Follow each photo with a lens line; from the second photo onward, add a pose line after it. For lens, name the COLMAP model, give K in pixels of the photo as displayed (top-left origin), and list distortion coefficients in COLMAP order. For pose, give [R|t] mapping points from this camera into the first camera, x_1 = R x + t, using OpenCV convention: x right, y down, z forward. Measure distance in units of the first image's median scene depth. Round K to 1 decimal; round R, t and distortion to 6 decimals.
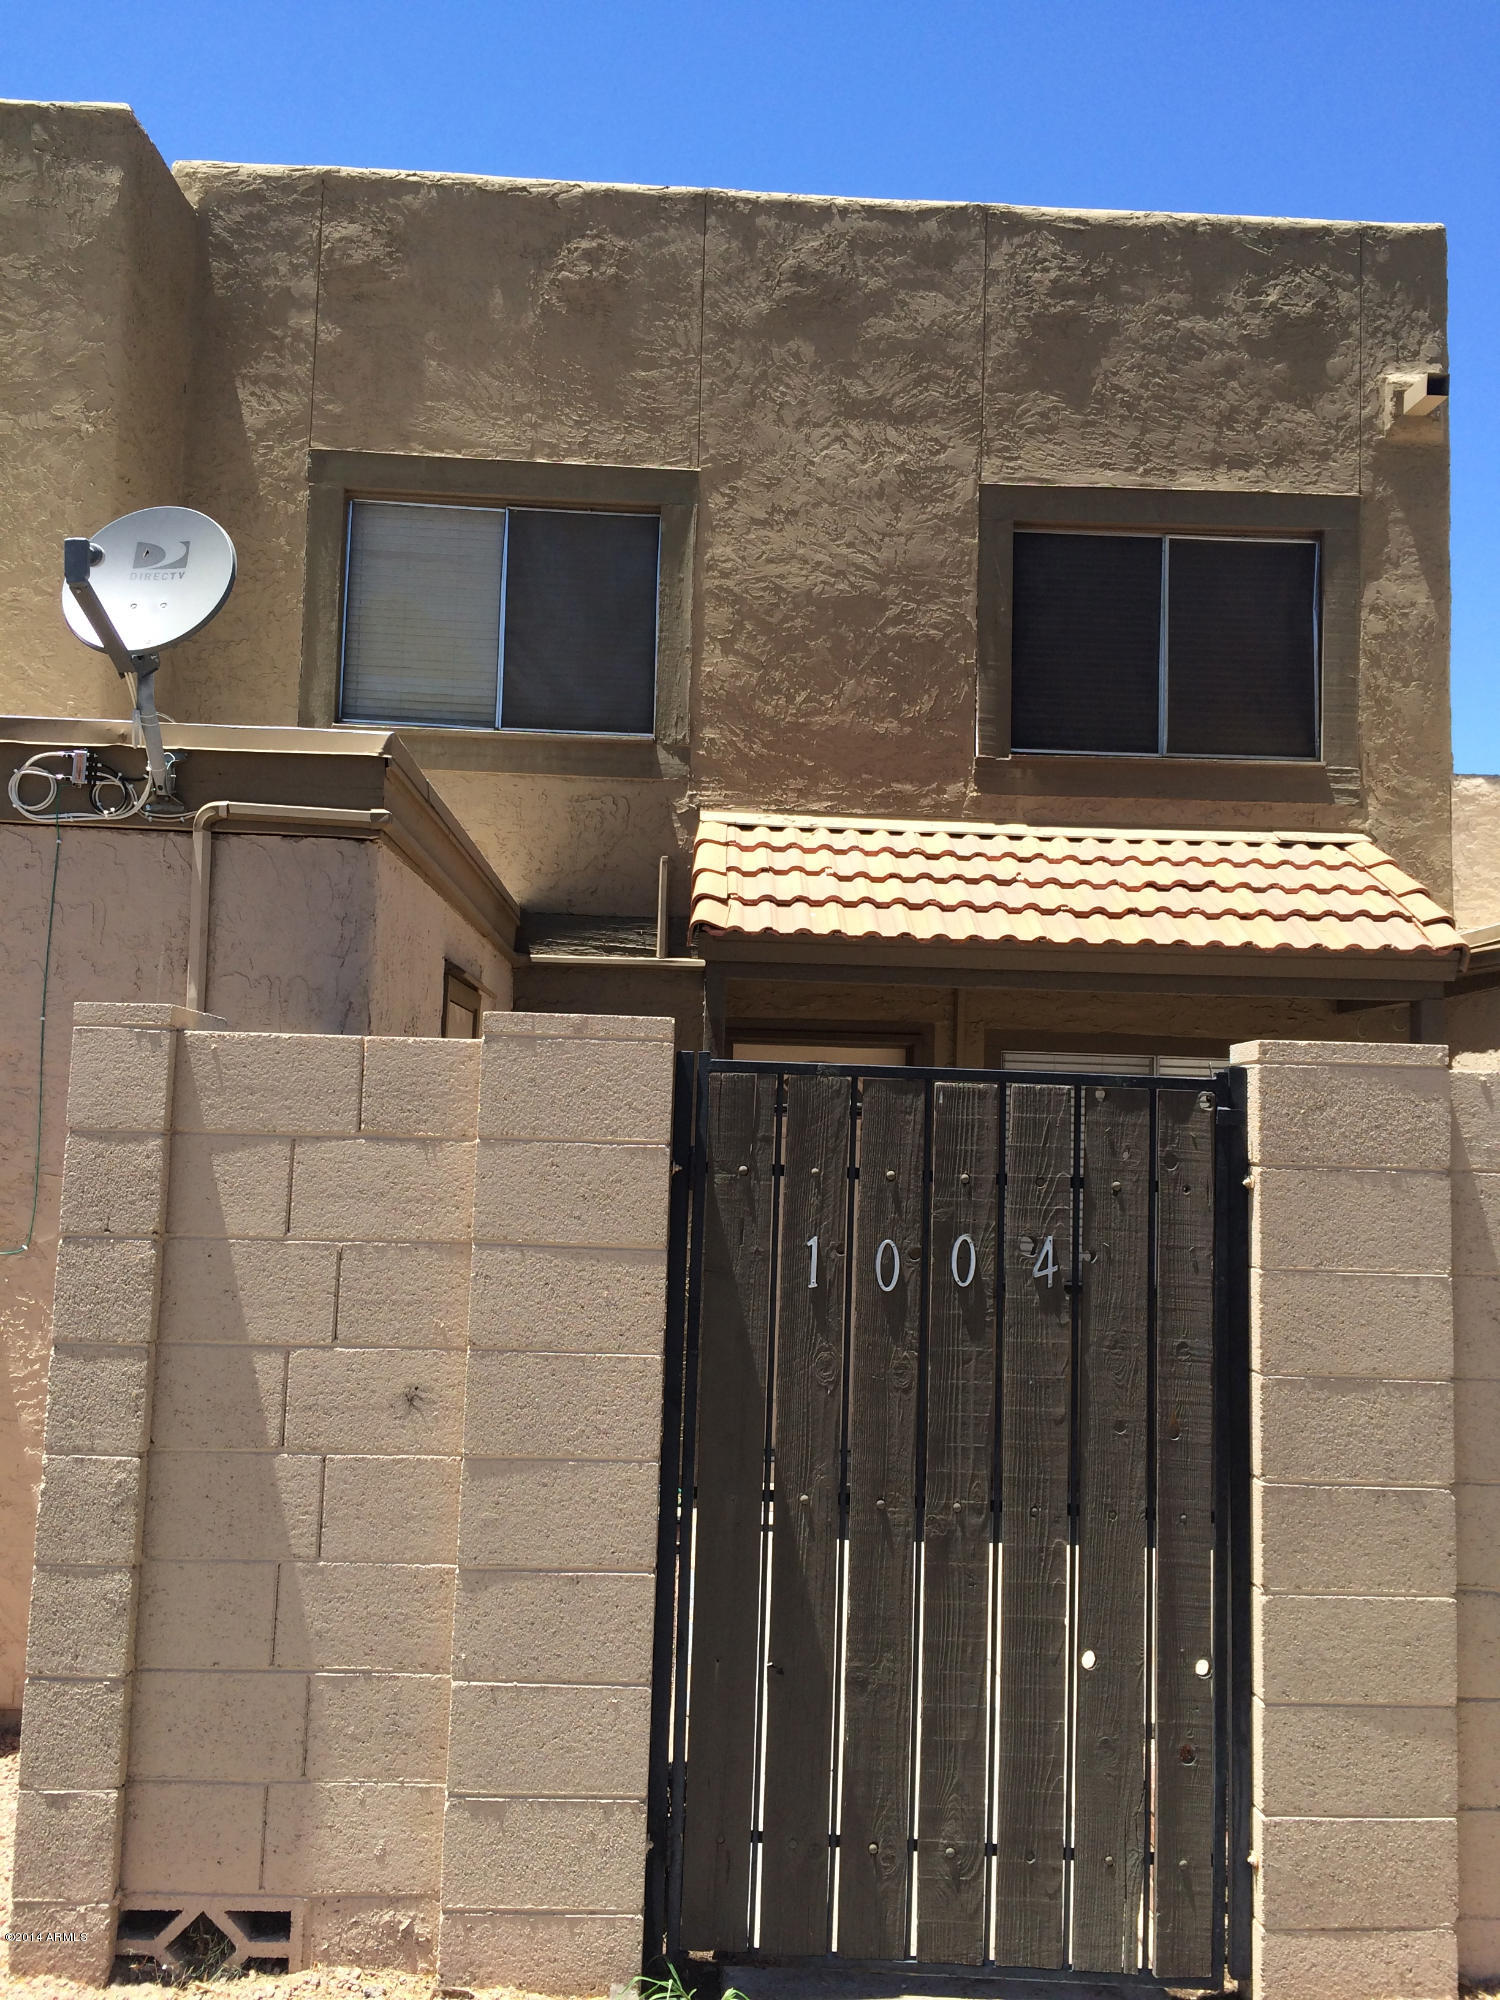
lens RADIAL K [[1752.3, 0, 750.0], [0, 1752.3, 1000.0], [0, 0, 1]] dist [0.070355, -0.086610]
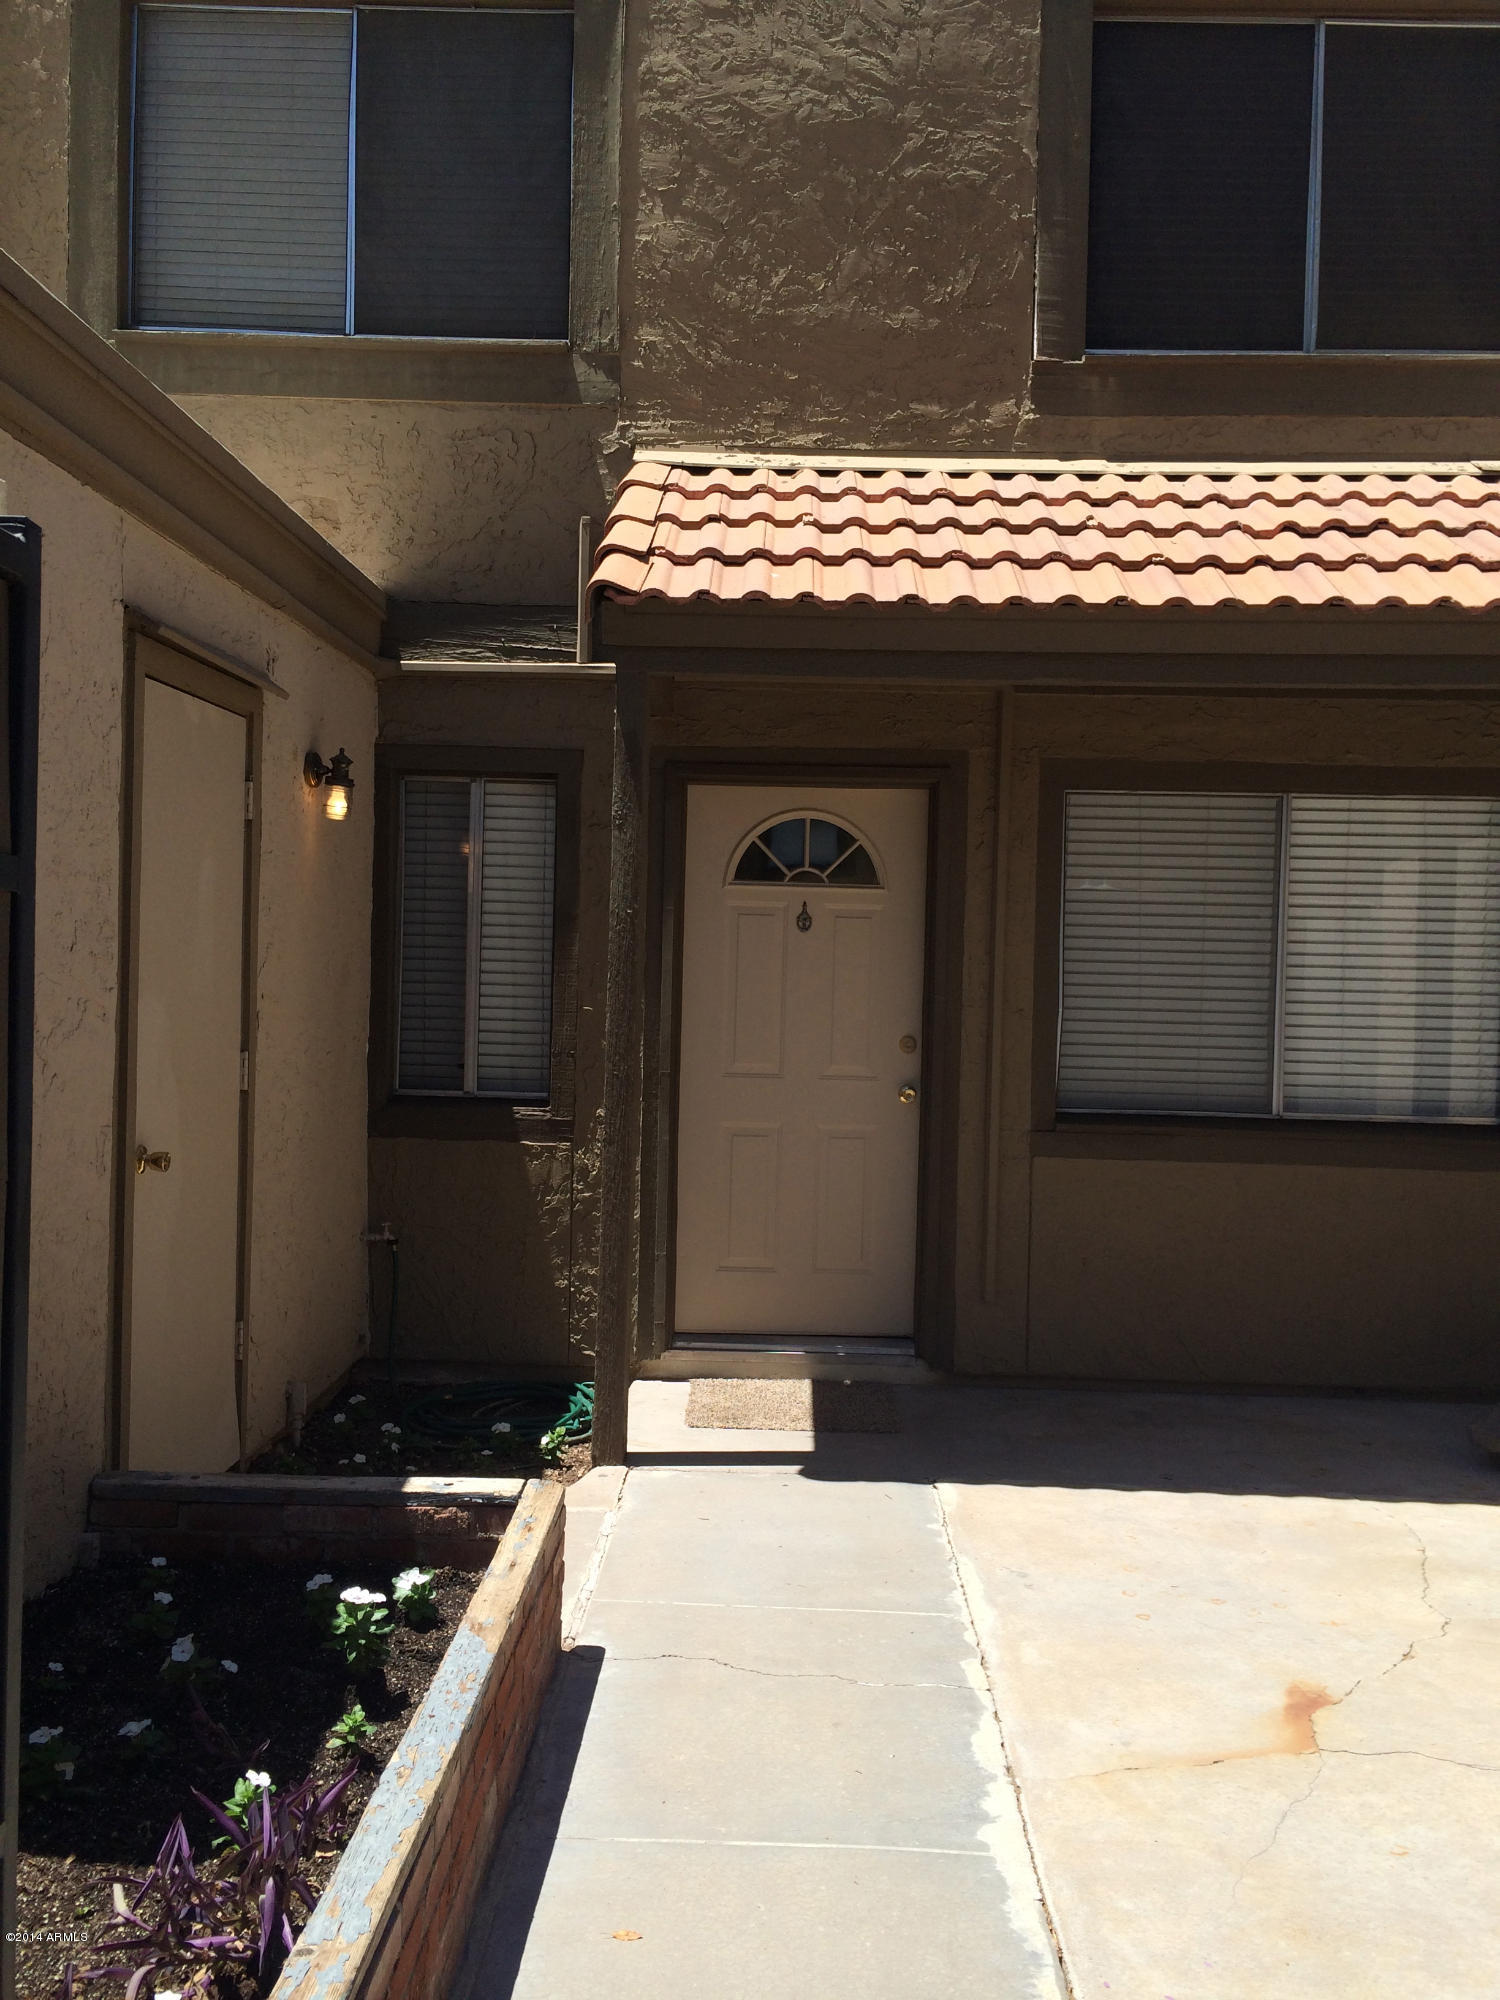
lens RADIAL K [[1752.3, 0, 750.0], [0, 1752.3, 1000.0], [0, 0, 1]] dist [0.070355, -0.086610]
pose [[0.998508, -0.002472, -0.054550, 0.054887], [0.008275, 0.994288, 0.106405, 0.035970], [0.053975, -0.106697, 0.992825, 0.279604]]
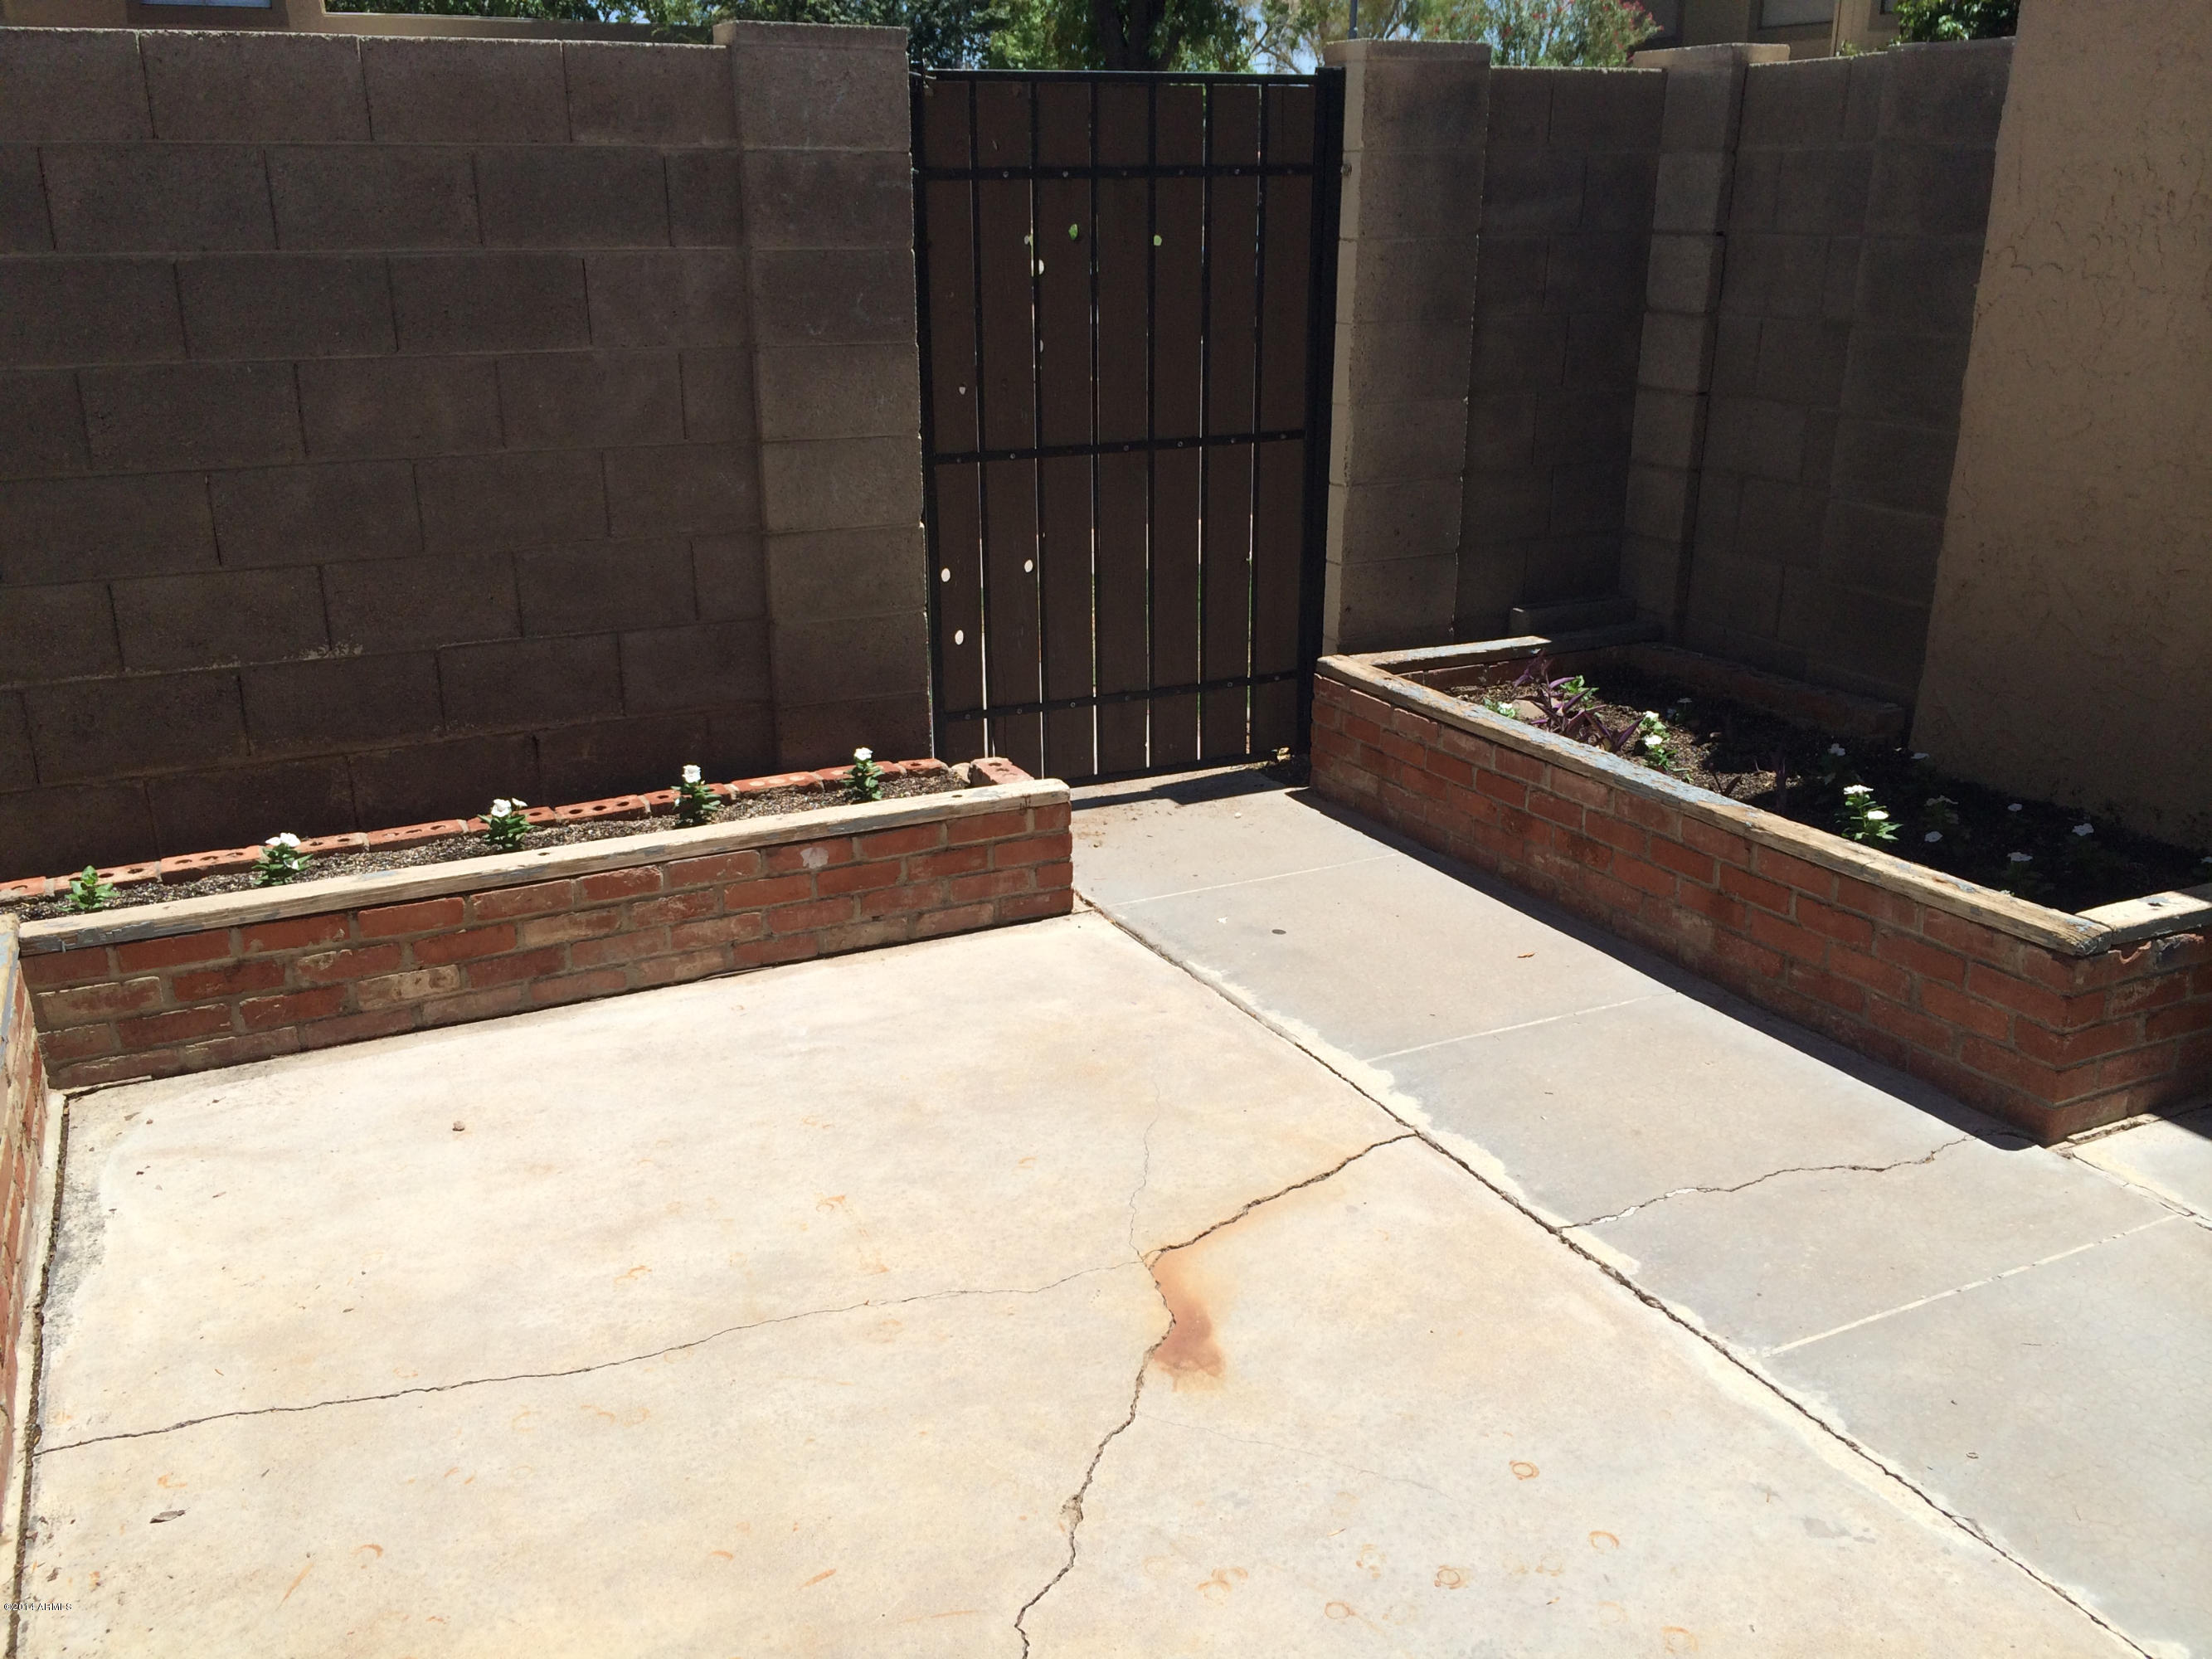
lens RADIAL K [[1938.1, 0, 1106.0], [0, 1938.1, 829.5], [0, 0, 1]] dist [0.070355, -0.086610]
pose [[-0.913177, 0.108421, -0.392877, 0.218956], [0.013197, 0.971327, 0.237380, 0.075185], [0.407349, 0.211585, -0.888425, 0.742449]]
